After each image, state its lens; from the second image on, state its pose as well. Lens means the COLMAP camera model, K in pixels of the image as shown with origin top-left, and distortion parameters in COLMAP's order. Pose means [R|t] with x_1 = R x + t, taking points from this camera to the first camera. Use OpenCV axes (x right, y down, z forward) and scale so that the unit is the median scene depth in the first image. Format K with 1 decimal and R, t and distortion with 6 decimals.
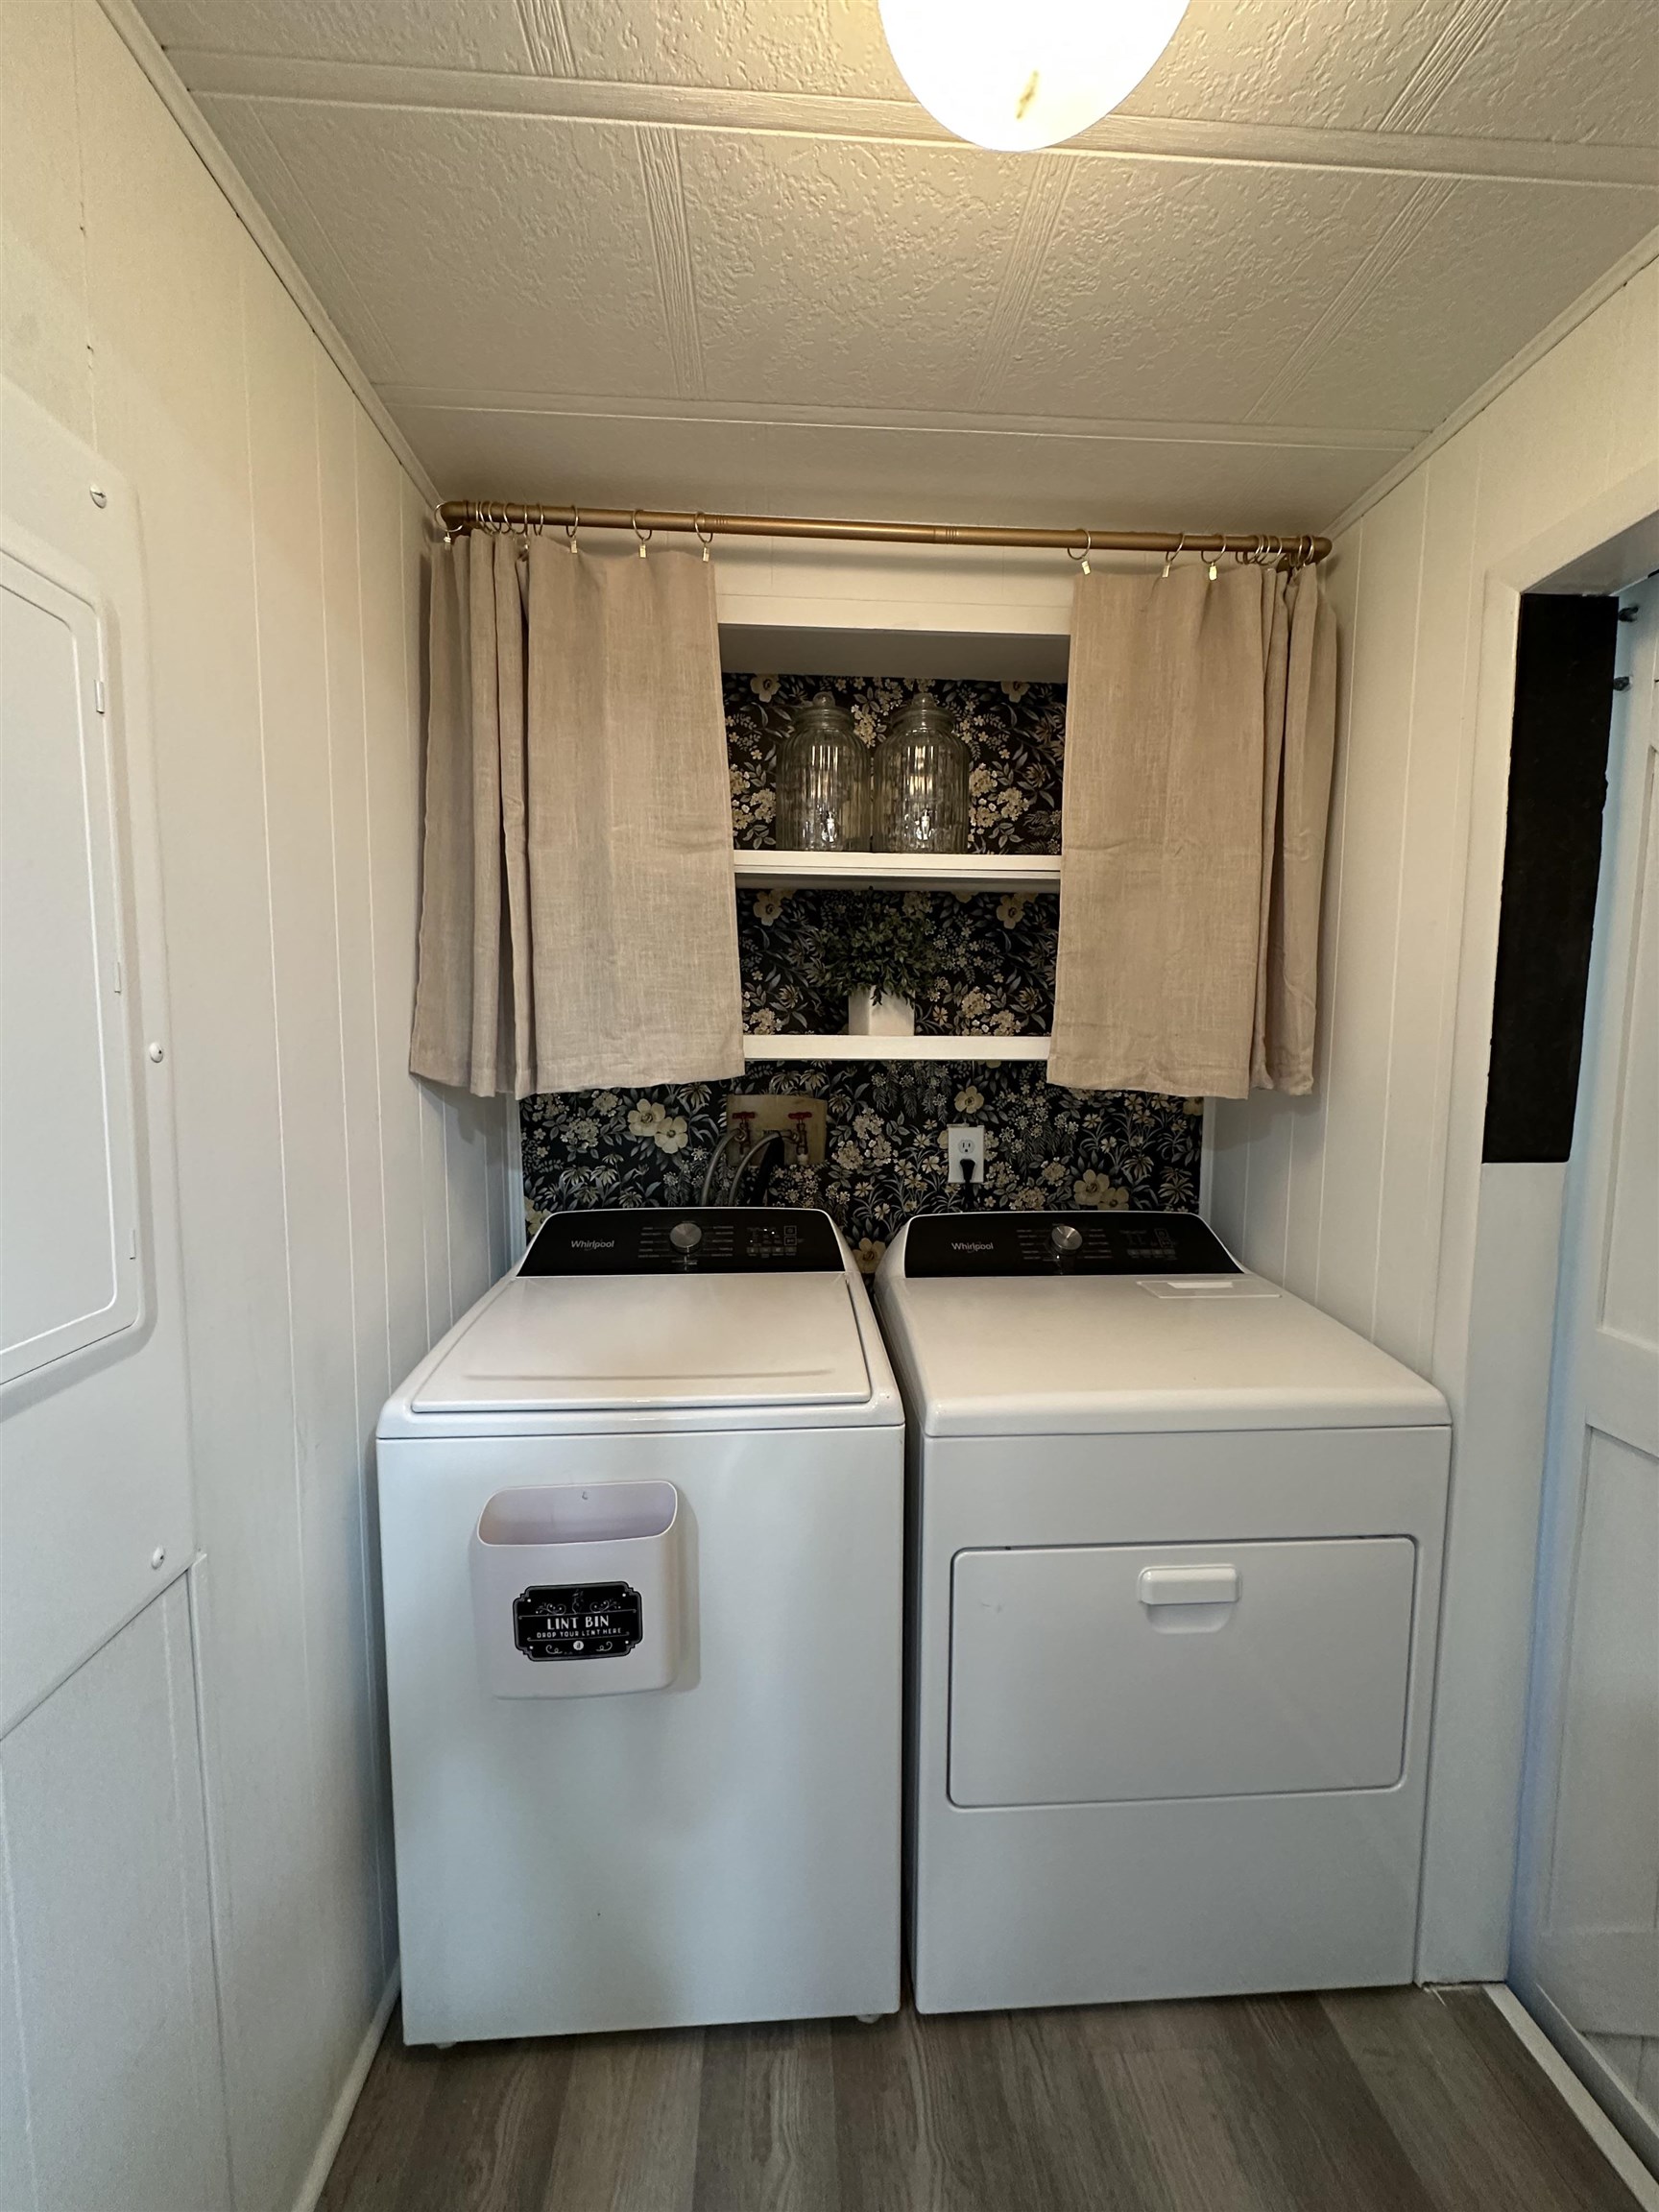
lens RADIAL K [[885.3, 0, 832.7], [0, 885.3, 1102.3], [0, 0, 1]] dist [-0.002827, 0.000790]
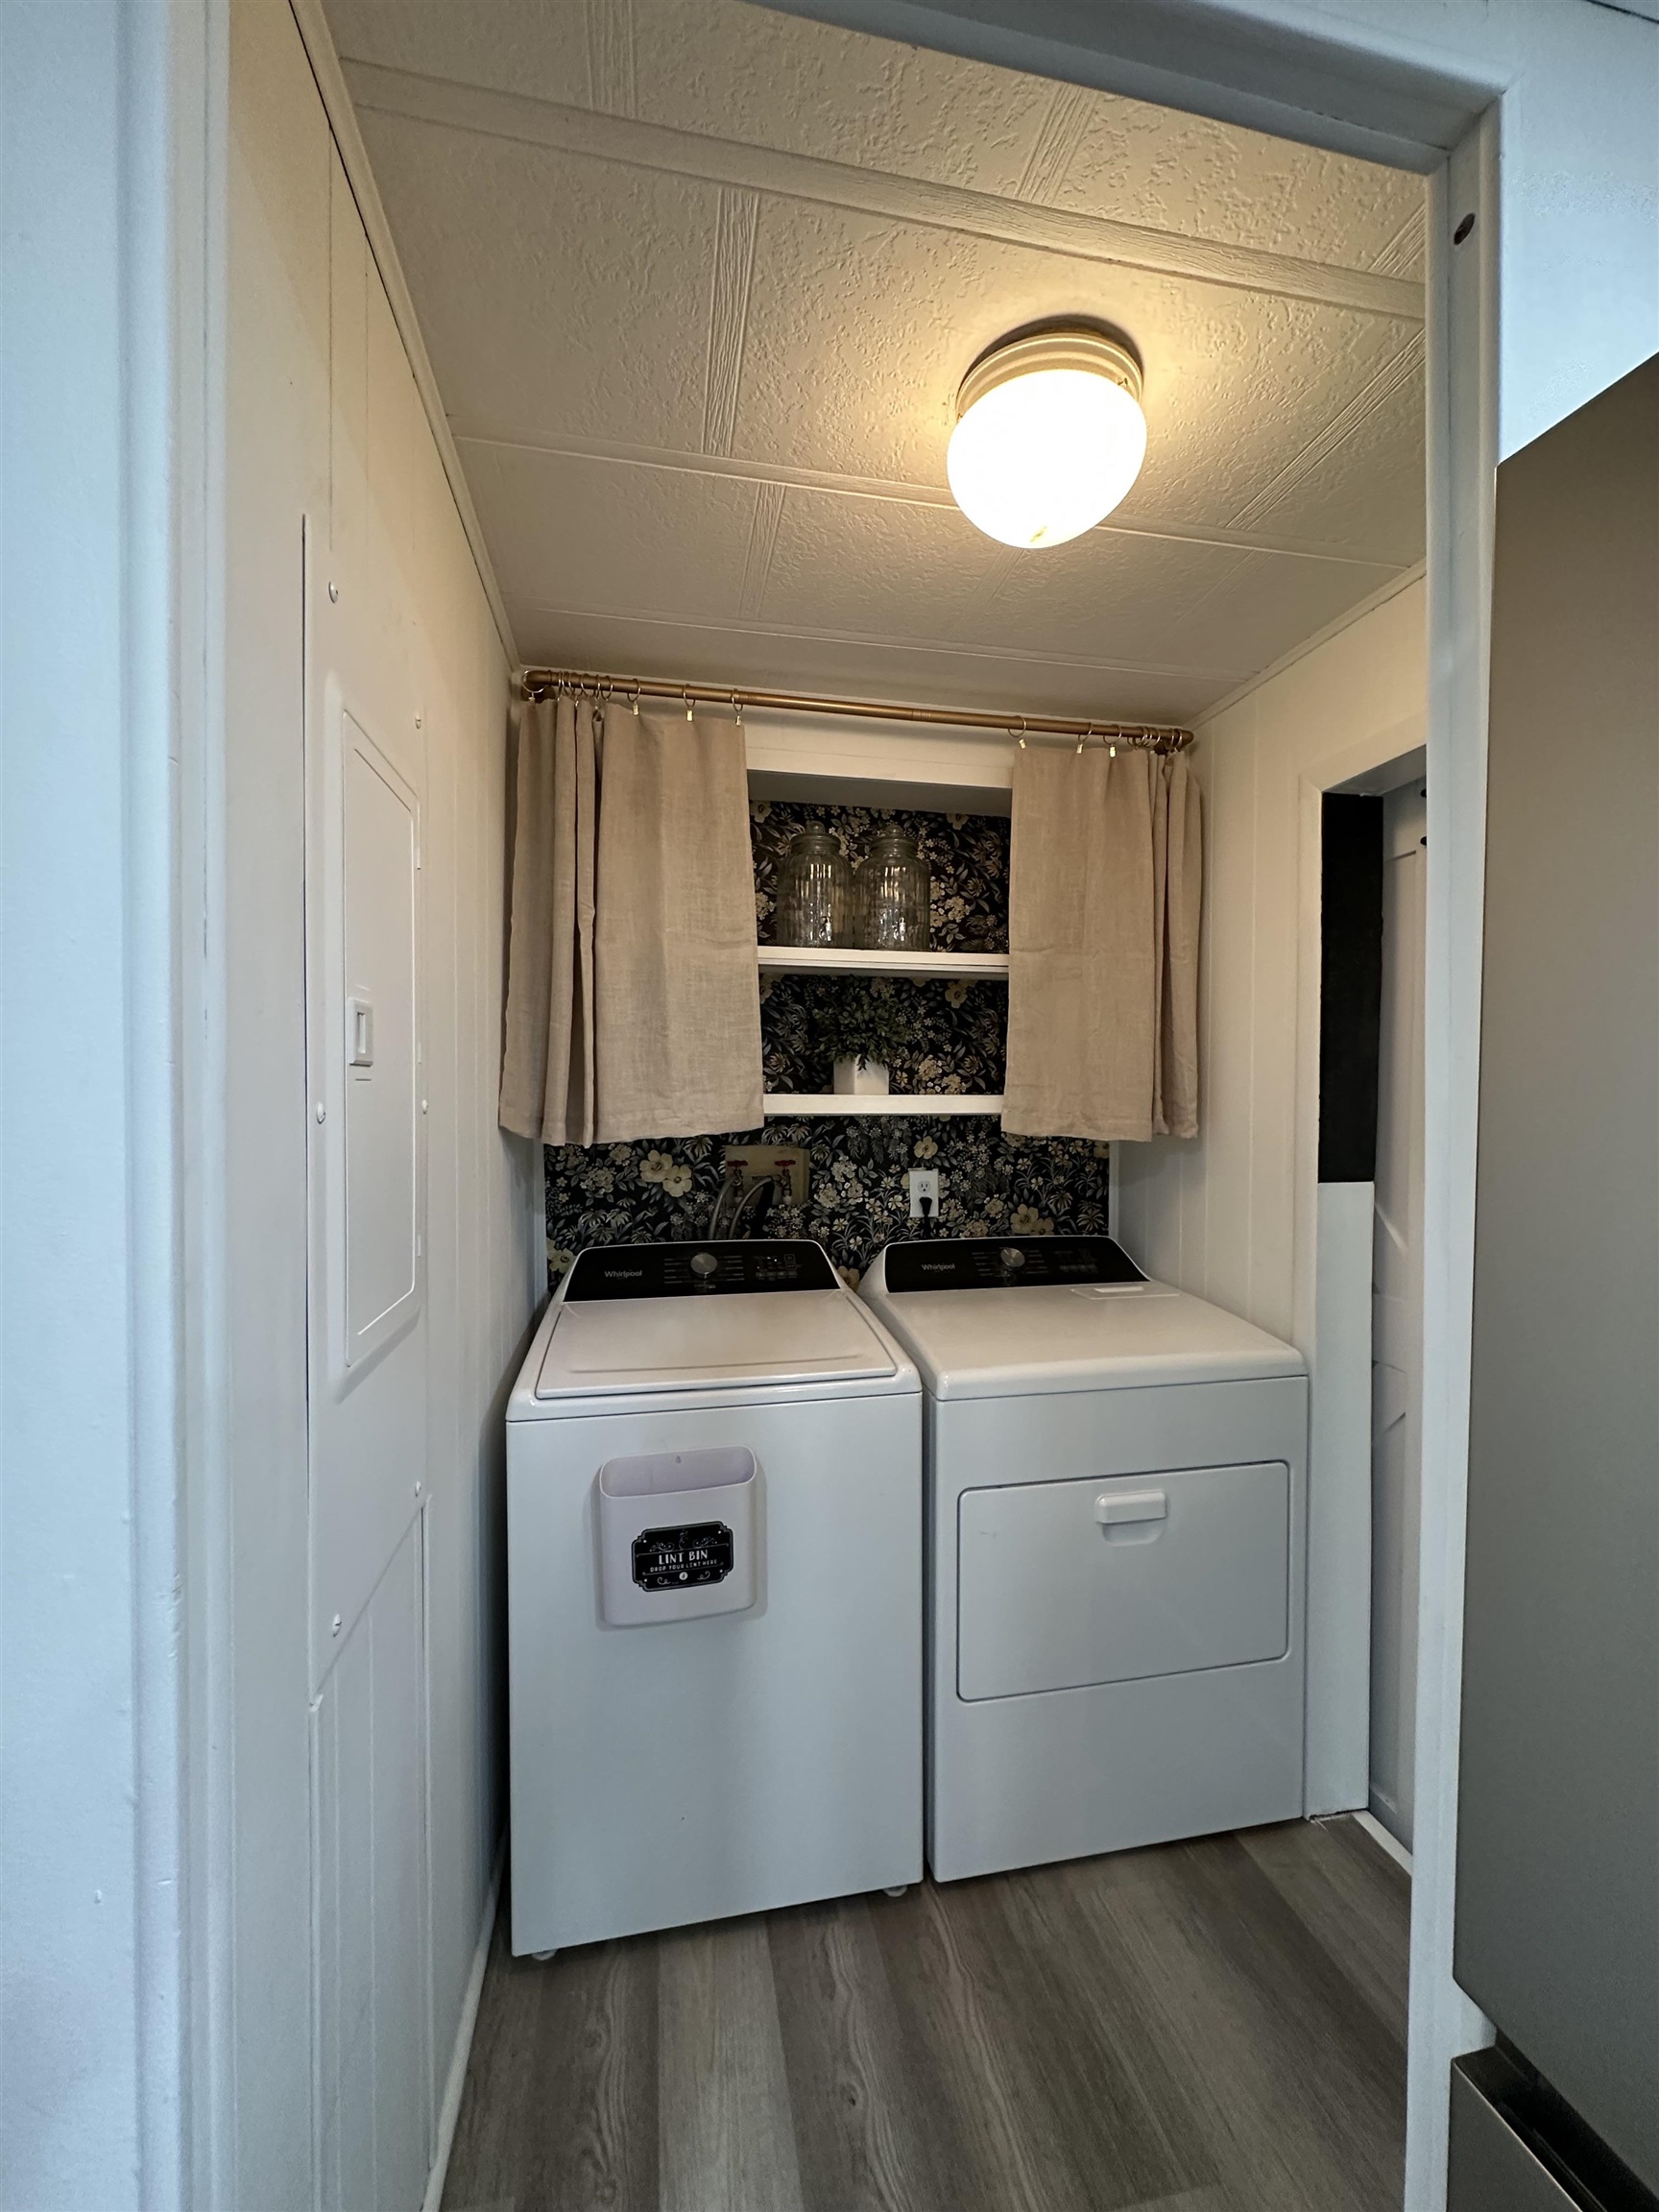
lens RADIAL K [[885.3, 0, 832.7], [0, 885.3, 1102.3], [0, 0, 1]] dist [-0.002827, 0.000790]
pose [[0.990440, -0.004710, 0.137865, -0.170025], [0.014349, 0.997513, -0.069008, 0.020695], [-0.137197, 0.070326, 0.988044, -0.222776]]
